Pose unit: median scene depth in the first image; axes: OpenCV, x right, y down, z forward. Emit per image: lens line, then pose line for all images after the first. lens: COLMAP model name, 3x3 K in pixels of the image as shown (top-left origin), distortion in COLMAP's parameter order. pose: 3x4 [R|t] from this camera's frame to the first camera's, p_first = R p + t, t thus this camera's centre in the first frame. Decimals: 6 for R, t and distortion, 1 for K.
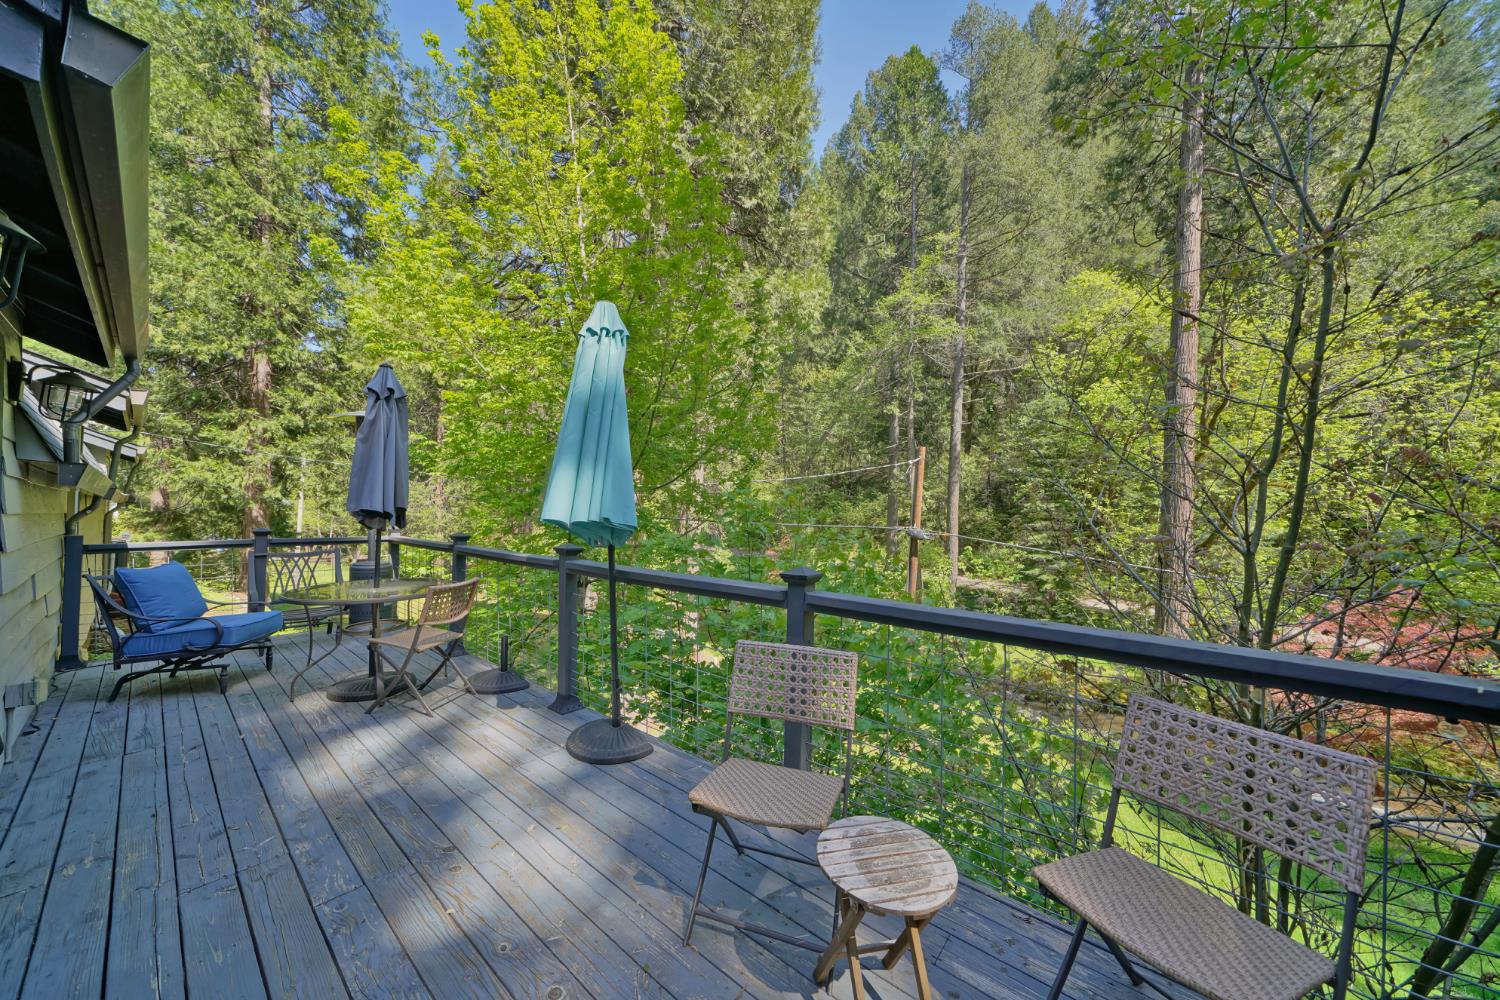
lens RADIAL K [[524.1, 0, 739.0], [0, 524.1, 514.2], [0, 0, 1]] dist [0.002800, -0.000041]
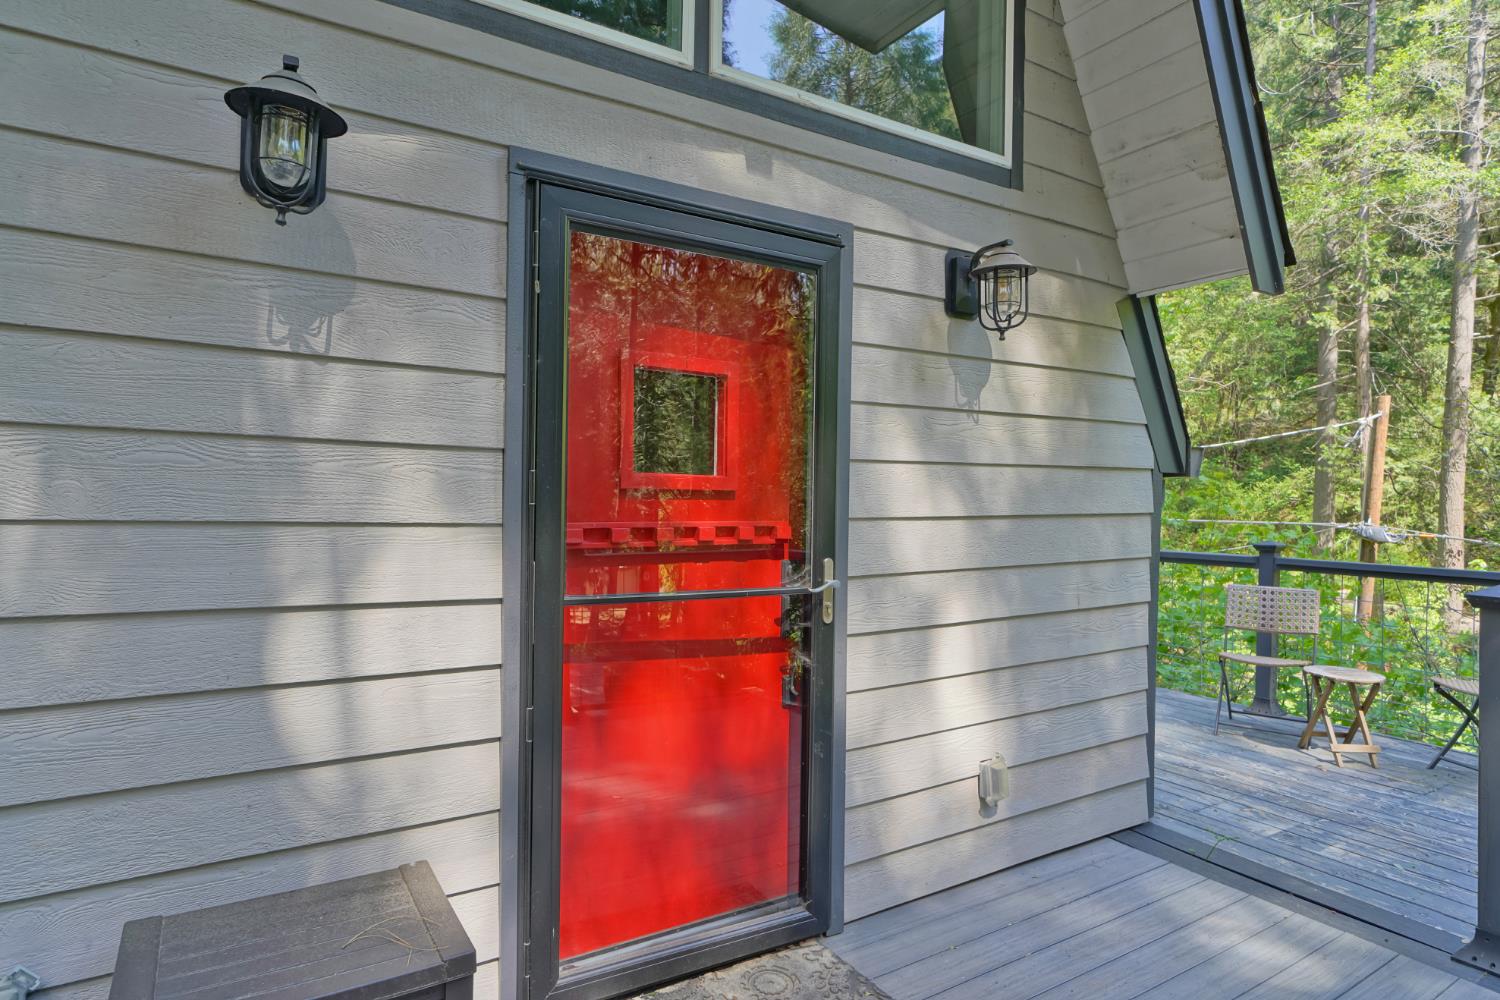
lens RADIAL K [[851.6, 0, 752.6], [0, 851.6, 509.5], [0, 0, 1]] dist [0.019492, 0.000005]
pose [[0.955141, -0.002388, -0.296143, -0.035030], [0.004103, 0.999978, 0.005171, -0.000131], [0.296124, -0.006155, 0.955130, -0.108596]]
